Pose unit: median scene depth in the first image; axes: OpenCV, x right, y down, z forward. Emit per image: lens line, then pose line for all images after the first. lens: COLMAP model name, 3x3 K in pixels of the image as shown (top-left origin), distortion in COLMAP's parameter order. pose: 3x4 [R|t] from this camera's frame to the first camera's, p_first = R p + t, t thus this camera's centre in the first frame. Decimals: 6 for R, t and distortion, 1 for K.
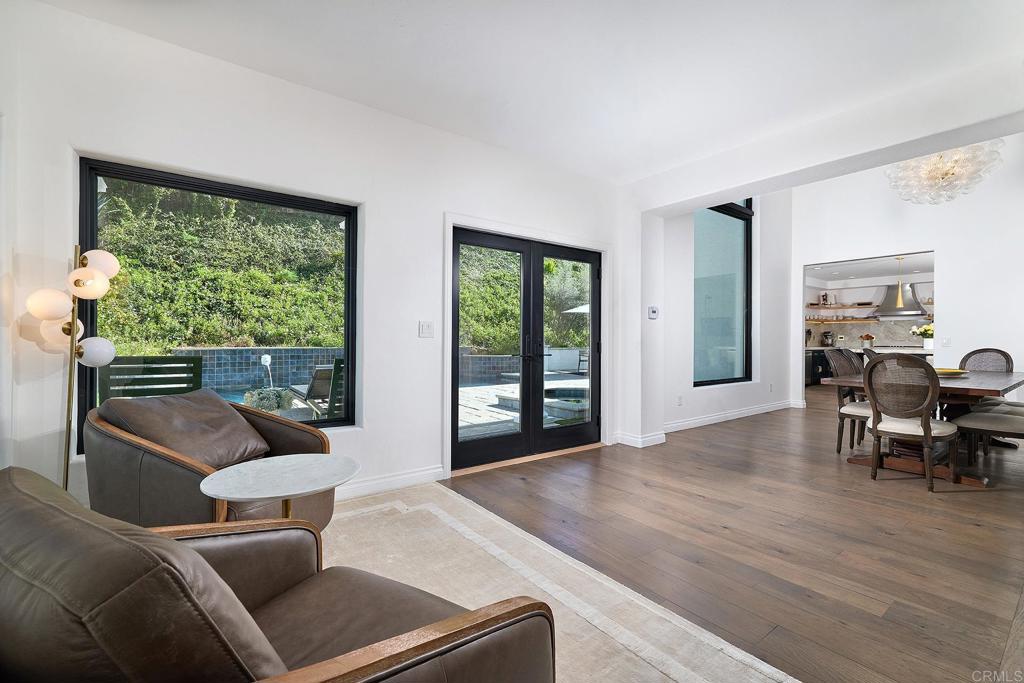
lens RADIAL K [[444.4, 0, 509.1], [0, 444.4, 340.4], [0, 0, 1]] dist [0.000213, 0.000766]
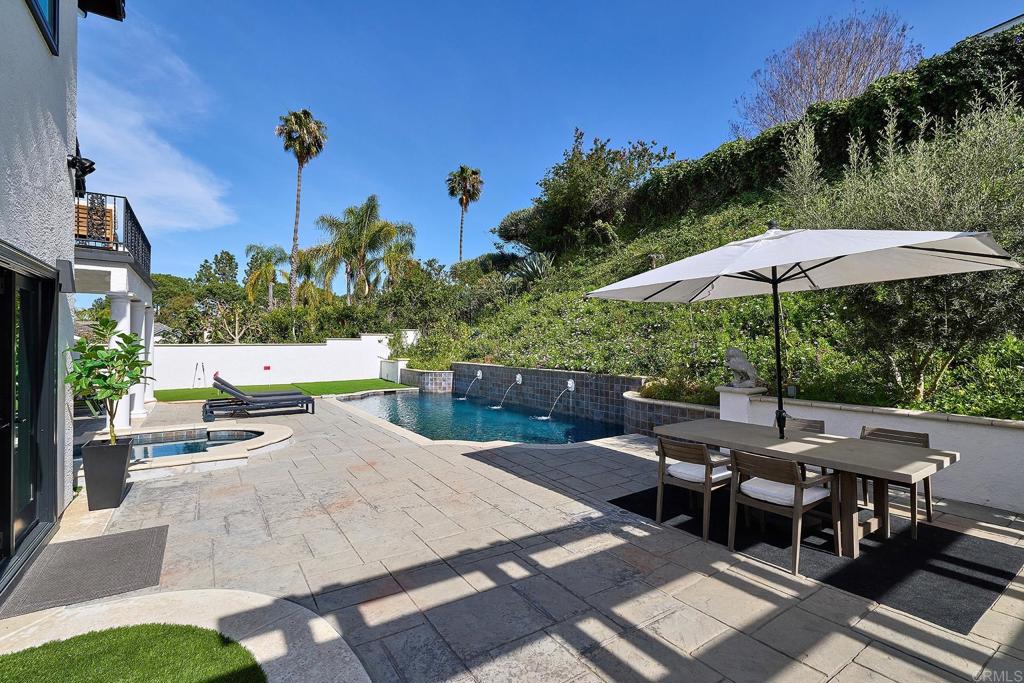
lens RADIAL K [[460.7, 0, 513.0], [0, 460.7, 339.7], [0, 0, 1]] dist [-0.005047, 0.000581]
pose [[-0.038716, -0.009536, -0.999205, 0.634183], [-0.002562, 0.999952, -0.009444, -0.035676], [0.999247, 0.002194, -0.038738, 1.069623]]
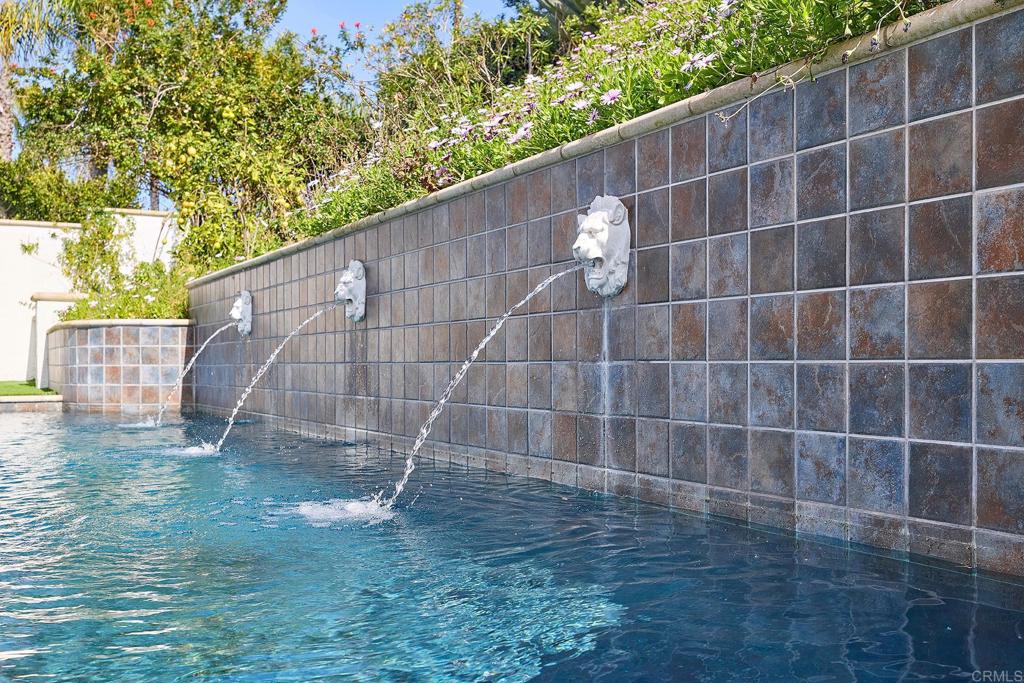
lens RADIAL K [[1032.9, 0, 508.2], [0, 1032.9, 368.7], [0, 0, 1]] dist [-0.002786, 0.000000]
pose [[-0.155385, 0.002567, -0.987851, -0.005743], [0.002747, 0.999994, 0.002167, 0.069479], [0.987850, -0.002377, -0.155391, 1.160431]]
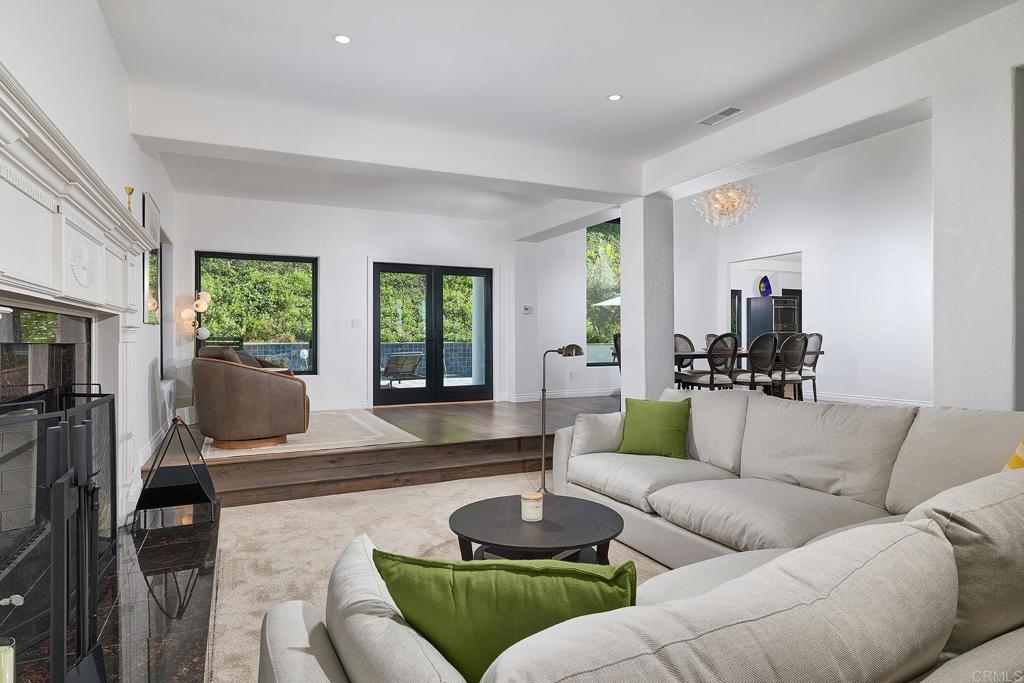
lens RADIAL K [[567.7, 0, 510.2], [0, 567.7, 342.8], [0, 0, 1]] dist [-0.008739, -0.000730]
pose [[0.982045, -0.007096, -0.188511, 0.220651], [0.007986, 0.999960, 0.003959, 0.013129], [0.188476, -0.005393, 0.982063, -0.290760]]
